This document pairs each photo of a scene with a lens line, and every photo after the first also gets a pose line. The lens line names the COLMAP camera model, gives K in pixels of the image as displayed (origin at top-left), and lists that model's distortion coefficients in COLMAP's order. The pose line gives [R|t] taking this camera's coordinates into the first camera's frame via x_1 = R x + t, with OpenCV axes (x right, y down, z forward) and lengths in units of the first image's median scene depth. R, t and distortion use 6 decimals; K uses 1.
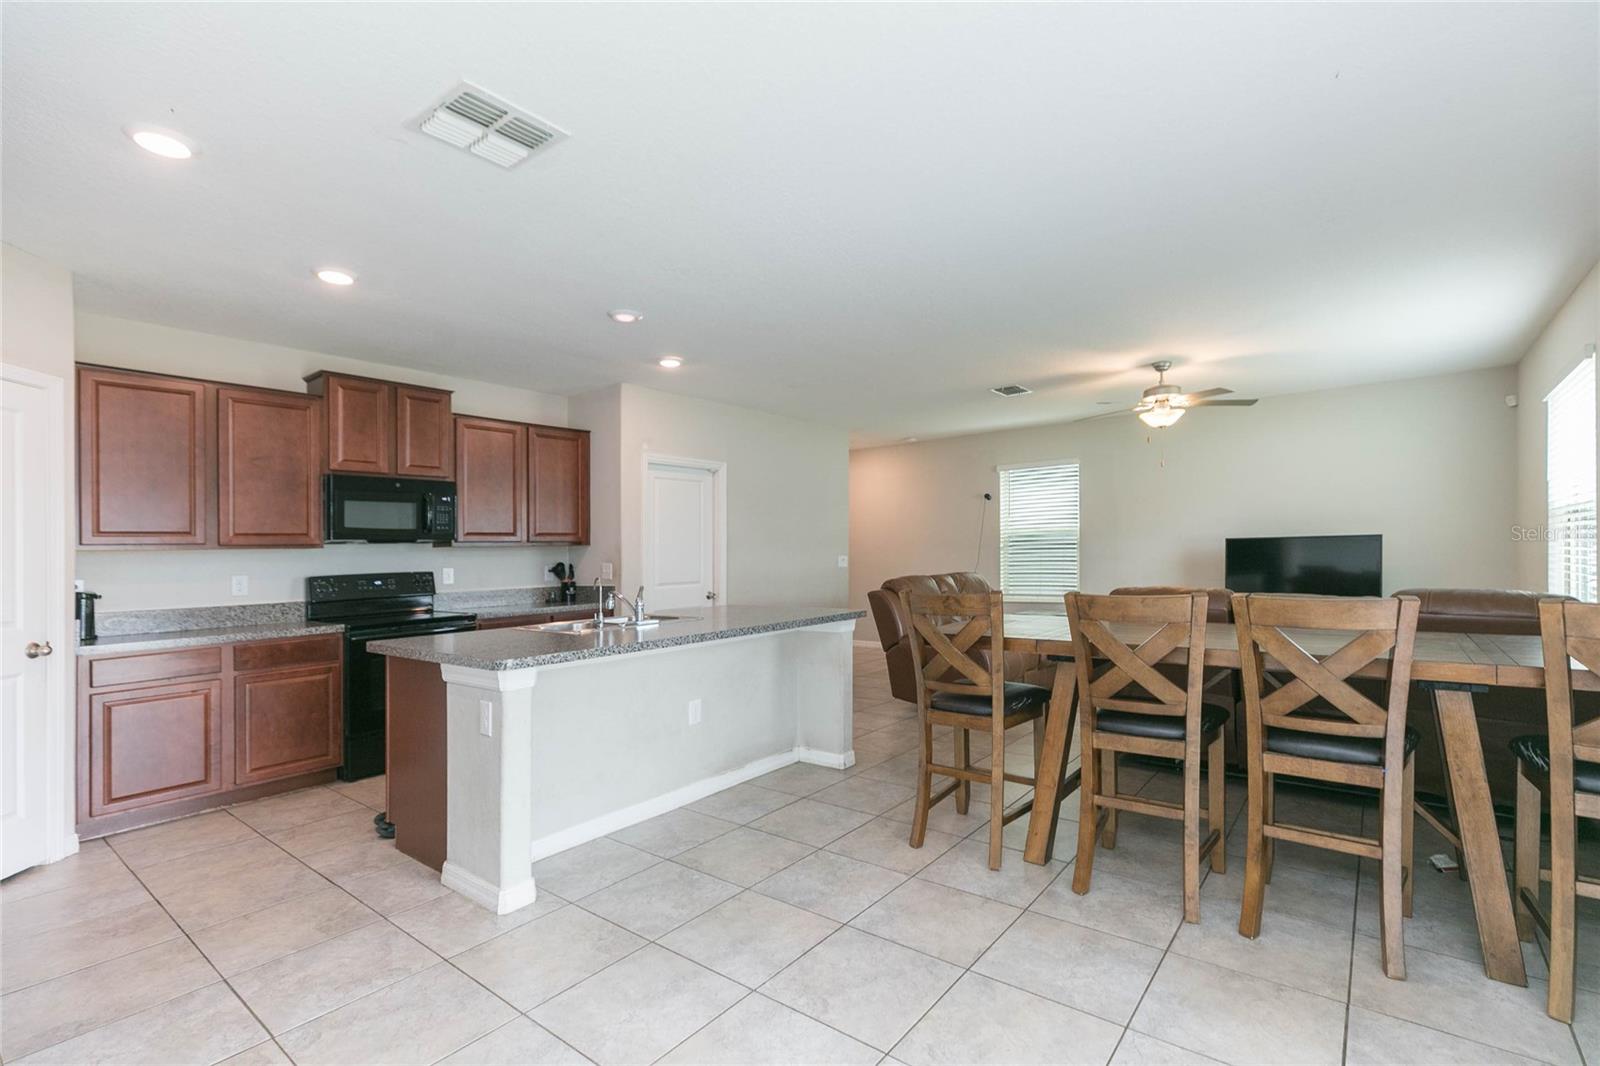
lens RADIAL K [[721.3, 0, 802.0], [0, 721.3, 531.1], [0, 0, 1]] dist [0.007967, -0.000247]
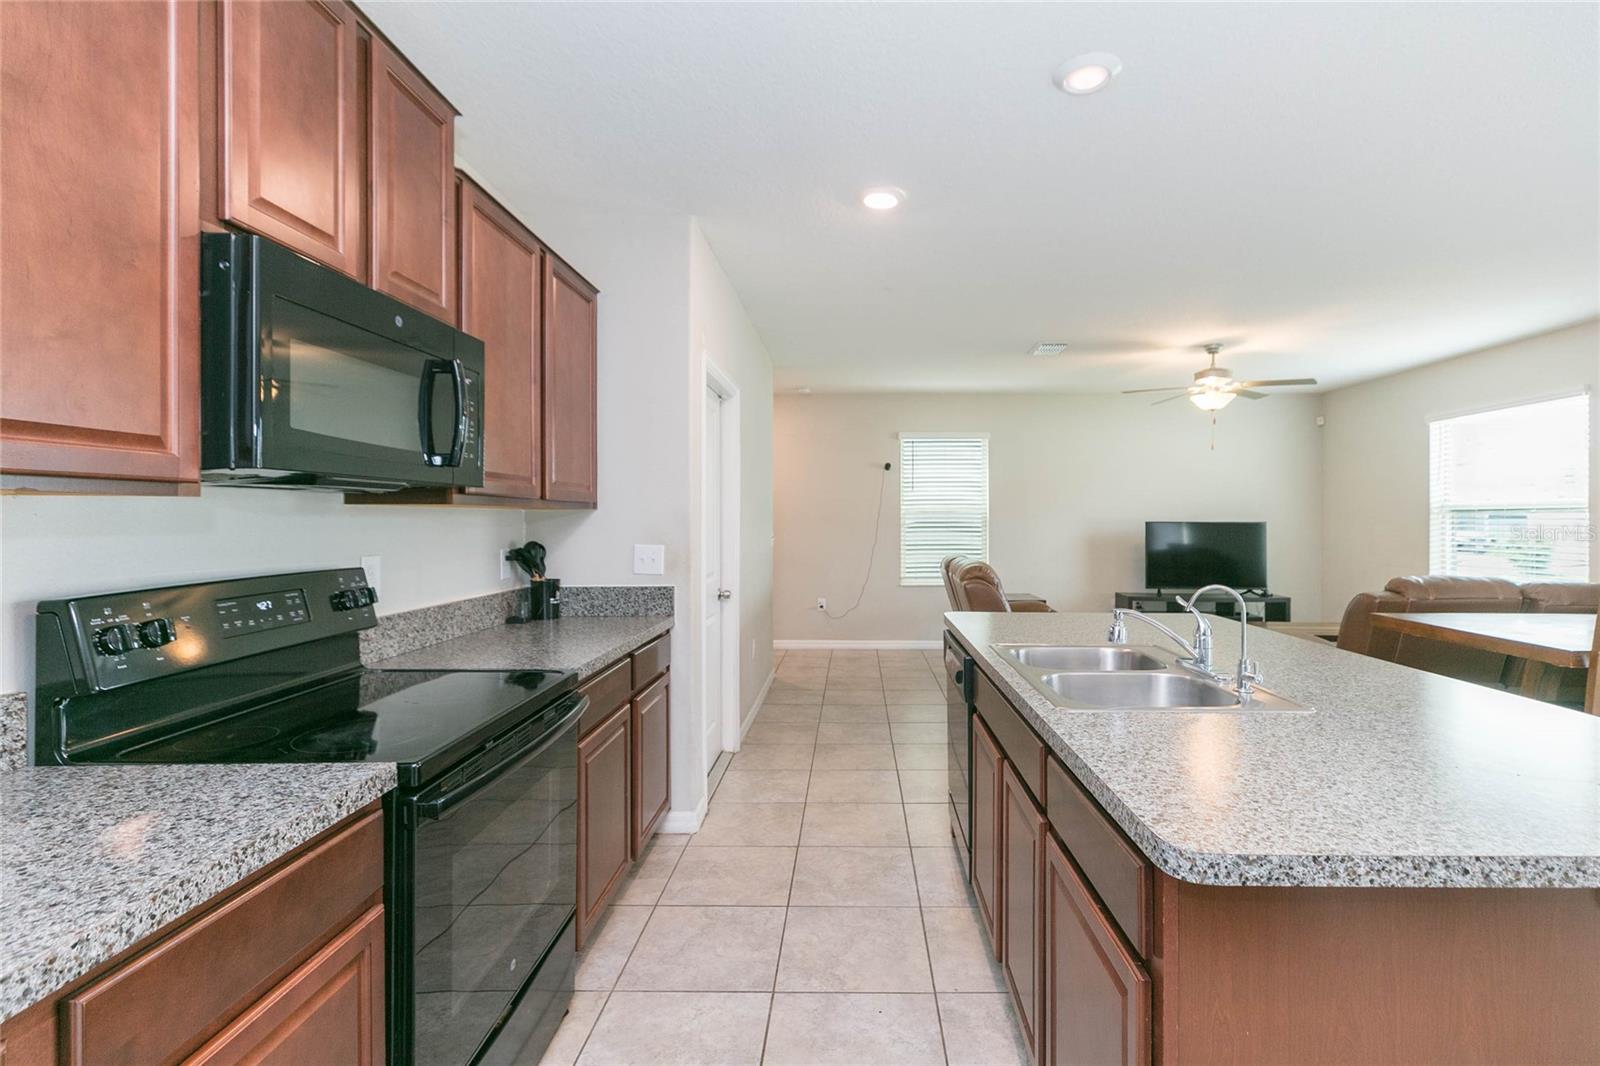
lens RADIAL K [[721.3, 0, 779.7], [0, 721.3, 516.9], [0, 0, 1]] dist [0.007967, -0.000247]
pose [[0.785106, 0.025677, 0.618829, -0.581768], [-0.038704, 0.999221, 0.007643, 0.018284], [-0.618151, -0.029951, 0.785489, 0.569460]]
